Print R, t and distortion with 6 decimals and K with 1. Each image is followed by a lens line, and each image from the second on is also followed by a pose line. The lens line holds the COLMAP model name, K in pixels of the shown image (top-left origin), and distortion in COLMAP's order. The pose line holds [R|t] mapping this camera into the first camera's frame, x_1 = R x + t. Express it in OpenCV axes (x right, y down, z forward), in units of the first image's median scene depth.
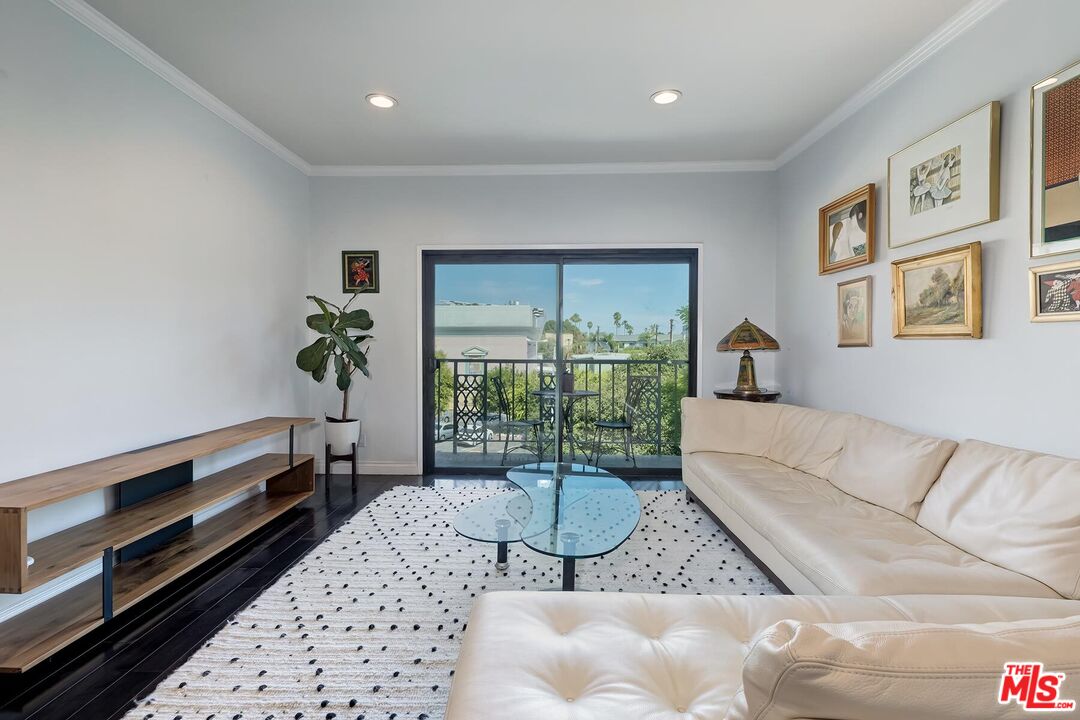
lens RADIAL K [[493.4, 0, 535.5], [0, 493.4, 359.4], [0, 0, 1]] dist [0.000387, -0.000587]
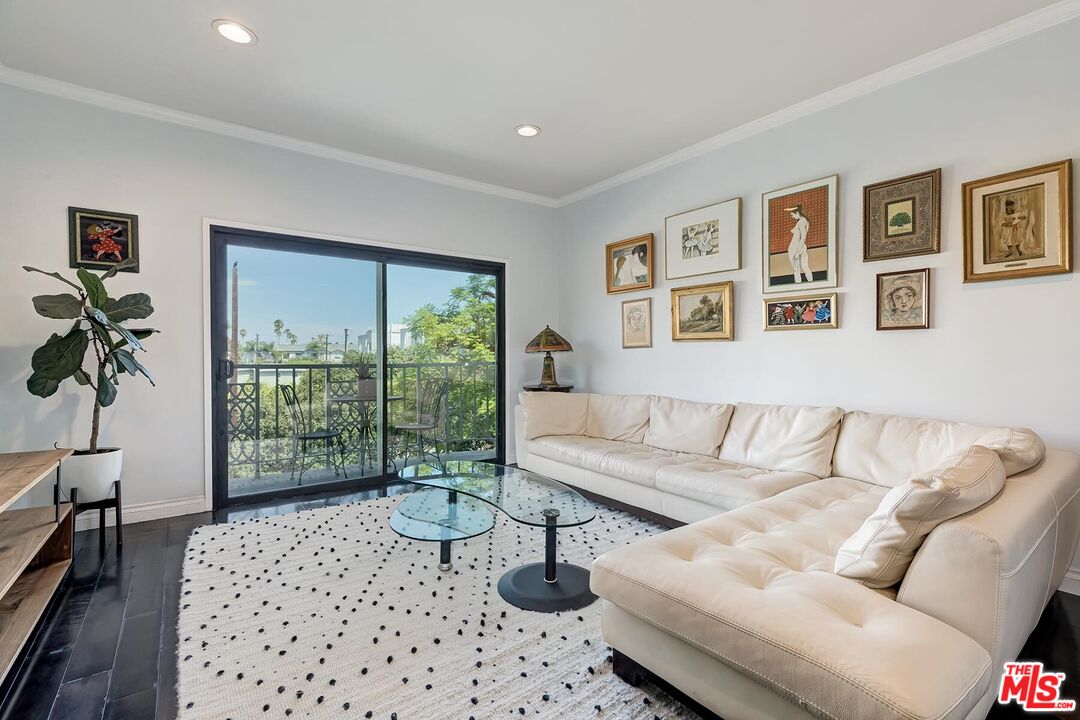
lens RADIAL K [[480.2, 0, 544.0], [0, 480.2, 360.3], [0, 0, 1]] dist [0.000115, 0.000018]
pose [[0.788321, -0.007261, 0.615221, -0.402754], [0.018524, 0.999757, -0.011937, 0.020852], [-0.614985, 0.020806, 0.788264, 0.100769]]
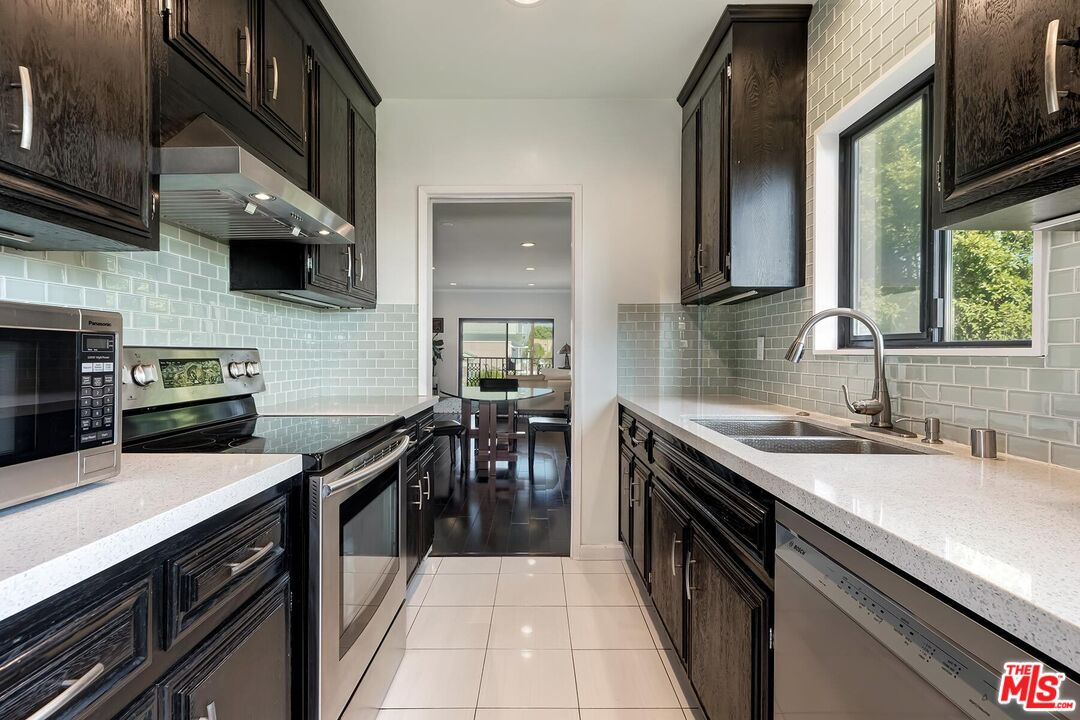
lens RADIAL K [[480.2, 0, 544.0], [0, 480.2, 360.3], [0, 0, 1]] dist [0.000115, 0.000018]
pose [[0.999299, 0.001658, 0.037405, 0.223455], [-0.001436, 0.999981, -0.005965, 0.055066], [-0.037414, 0.005907, 0.999282, -2.519221]]
